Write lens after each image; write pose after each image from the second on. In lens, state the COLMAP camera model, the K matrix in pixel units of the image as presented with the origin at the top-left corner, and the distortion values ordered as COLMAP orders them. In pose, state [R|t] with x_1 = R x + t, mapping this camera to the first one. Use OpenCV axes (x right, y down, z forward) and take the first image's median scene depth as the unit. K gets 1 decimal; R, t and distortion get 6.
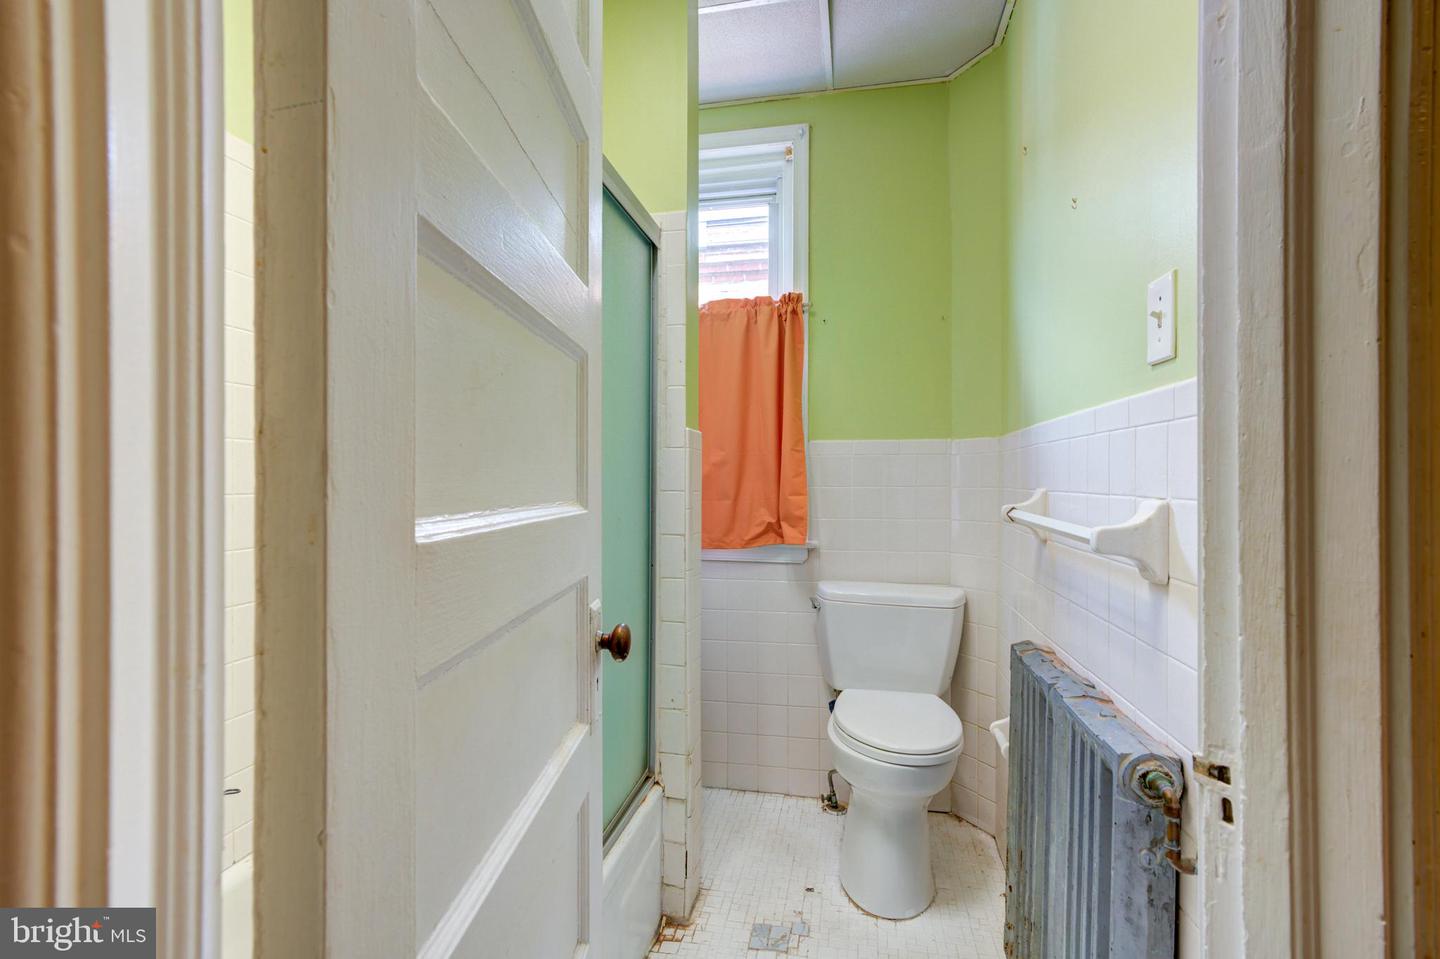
lens RADIAL K [[690.8, 0, 709.3], [0, 690.8, 474.8], [0, 0, 1]] dist [0.000848, 0.001597]
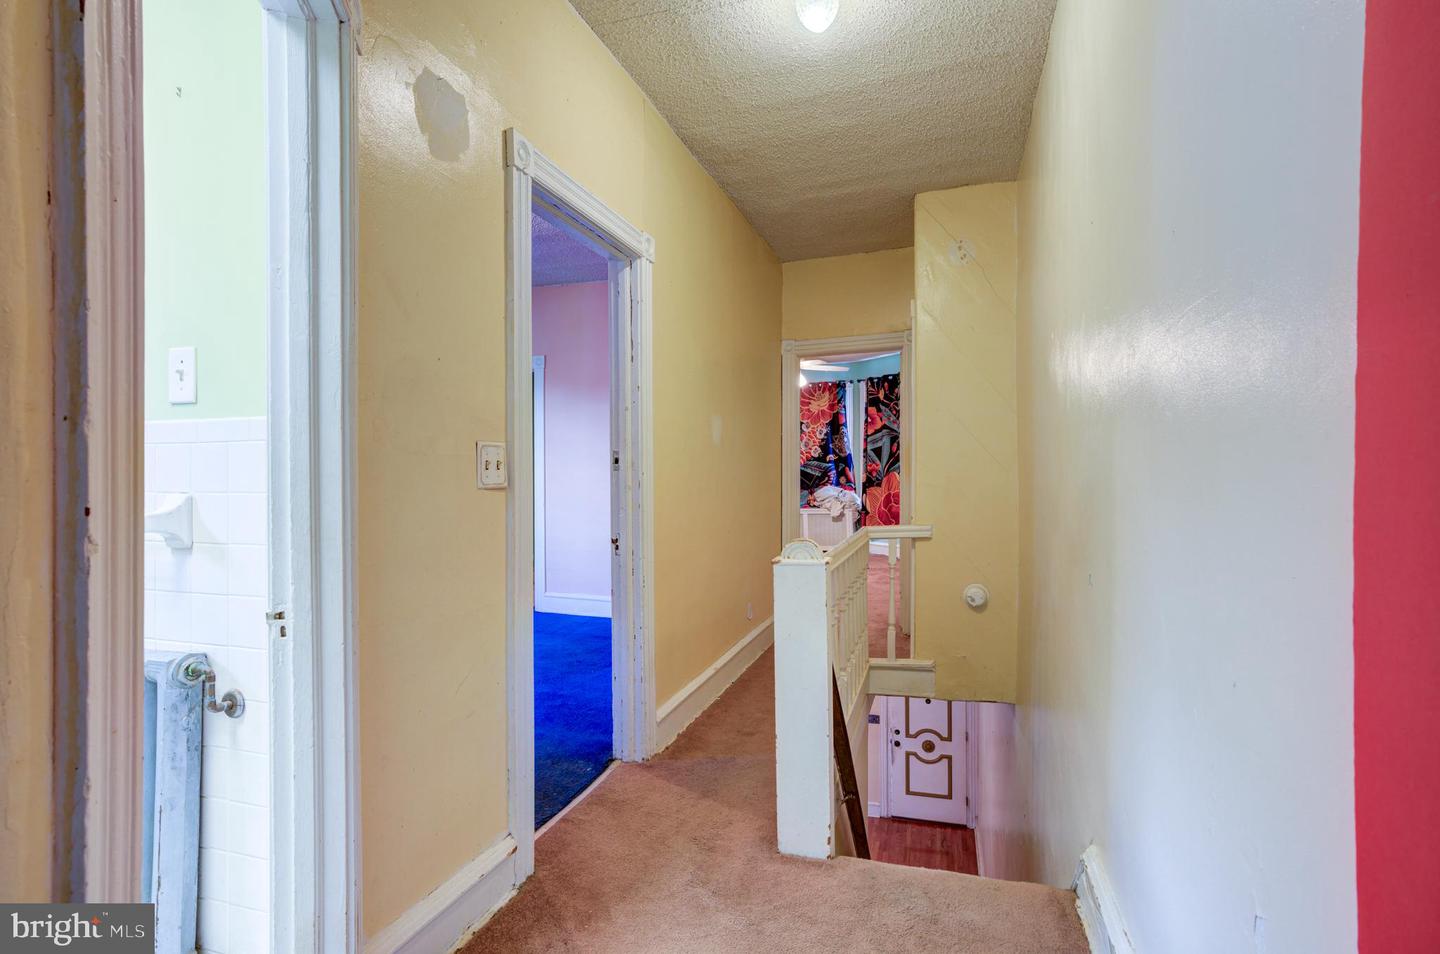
lens RADIAL K [[690.8, 0, 709.3], [0, 690.8, 472.3], [0, 0, 1]] dist [0.000848, 0.001597]
pose [[0.140959, -0.003391, 0.990010, -0.763423], [0.000033, 0.999994, 0.003420, -0.017957], [-0.990015, -0.000449, 0.140959, -0.402826]]
